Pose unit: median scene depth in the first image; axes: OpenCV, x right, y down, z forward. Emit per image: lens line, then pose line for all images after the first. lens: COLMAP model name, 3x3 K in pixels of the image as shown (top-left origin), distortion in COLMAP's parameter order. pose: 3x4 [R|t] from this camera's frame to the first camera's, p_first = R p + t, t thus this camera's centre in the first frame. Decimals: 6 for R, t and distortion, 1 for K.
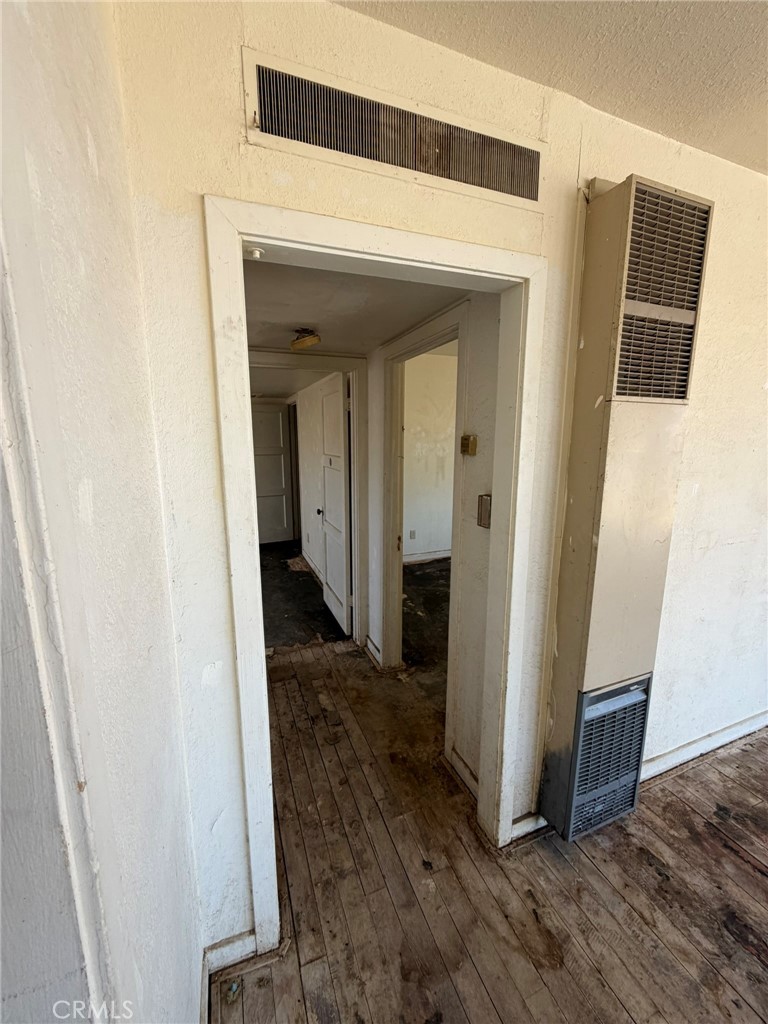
lens RADIAL K [[408.1, 0, 384.8], [0, 408.1, 508.4], [0, 0, 1]] dist [-0.001408, 0.000216]
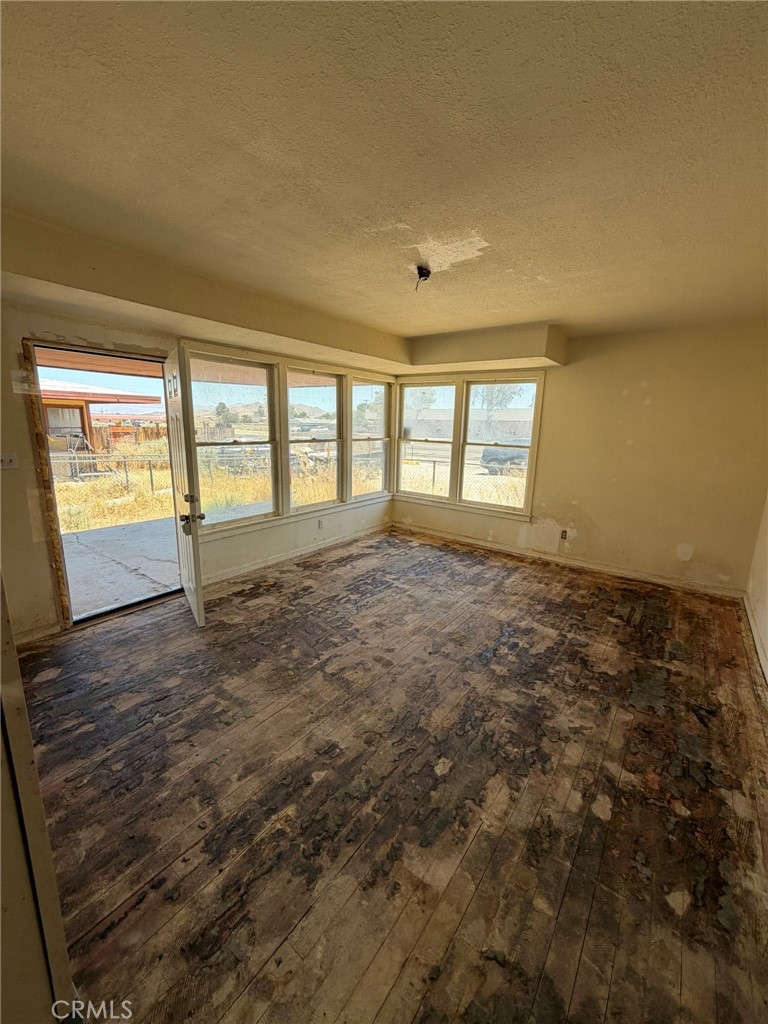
lens RADIAL K [[408.1, 0, 384.8], [0, 408.1, 508.4], [0, 0, 1]] dist [-0.001408, 0.000216]
pose [[-0.521724, -0.182842, 0.833290, 0.049920], [0.130902, 0.948038, 0.289979, -0.146566], [-0.843011, 0.260369, -0.470680, 0.840172]]
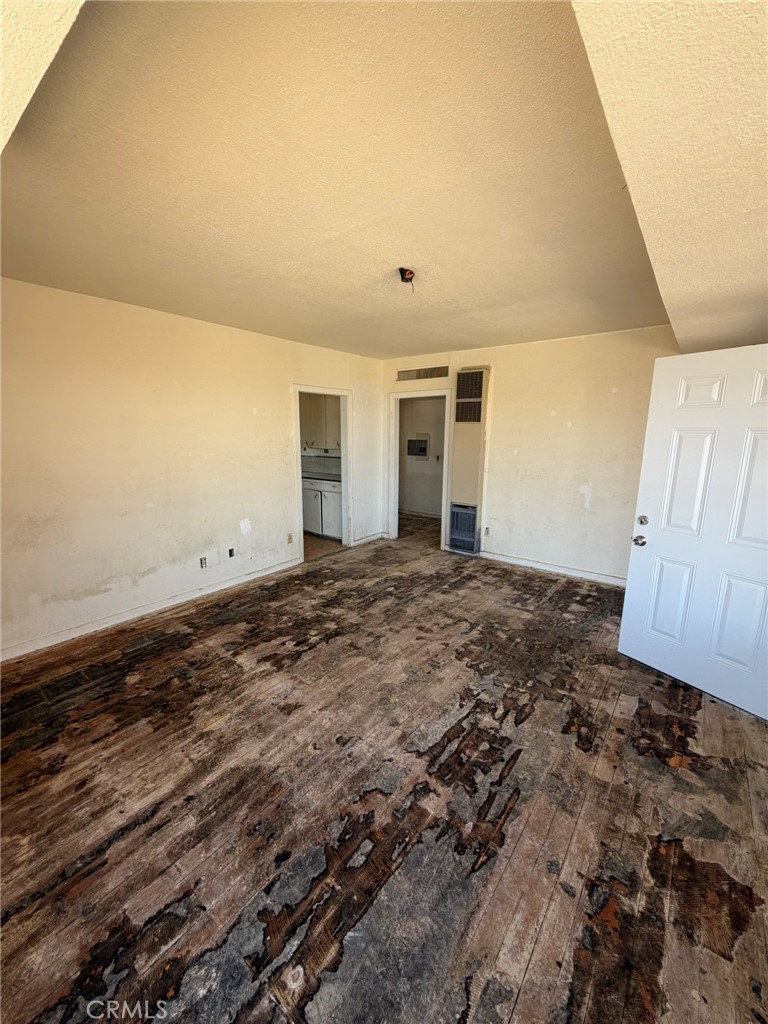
lens RADIAL K [[408.1, 0, 384.8], [0, 408.1, 508.4], [0, 0, 1]] dist [-0.001408, 0.000216]
pose [[0.506523, 0.169419, -0.845418, 3.567013], [-0.162784, 0.981663, 0.099192, 0.262836], [0.846721, 0.087377, 0.524814, -1.552304]]
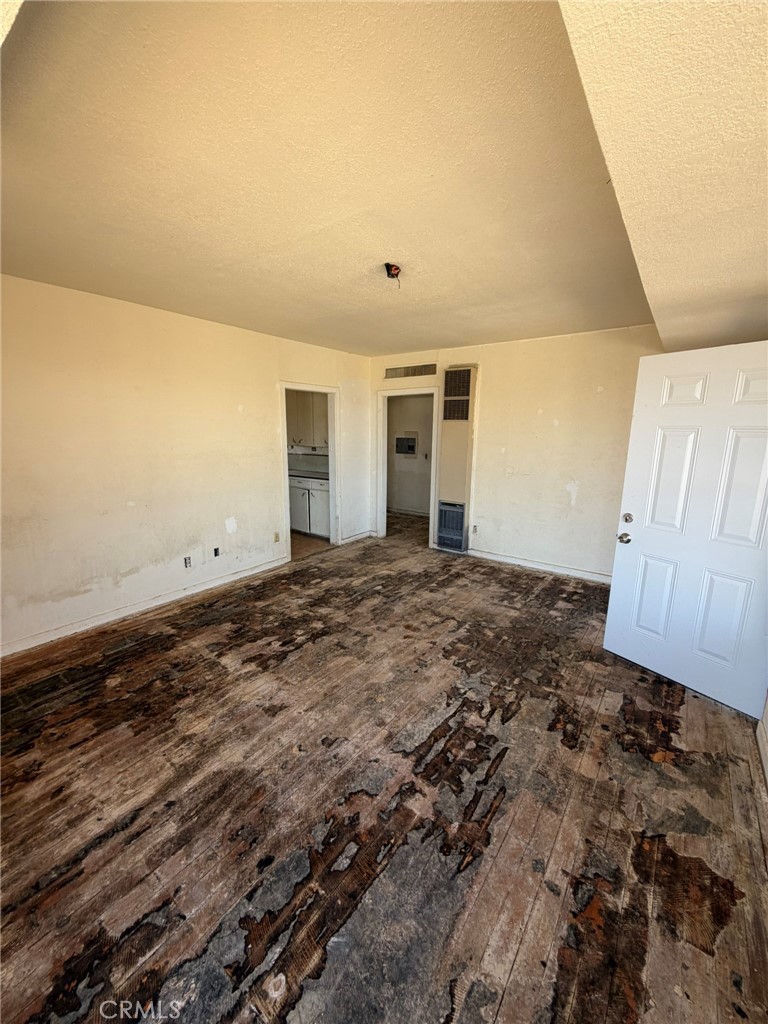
lens RADIAL K [[408.1, 0, 384.8], [0, 408.1, 508.4], [0, 0, 1]] dist [-0.001408, 0.000216]
pose [[0.528483, 0.172158, -0.831305, 3.559343], [-0.163403, 0.981540, 0.099391, 0.261793], [0.833070, 0.083312, 0.546858, -1.530099]]
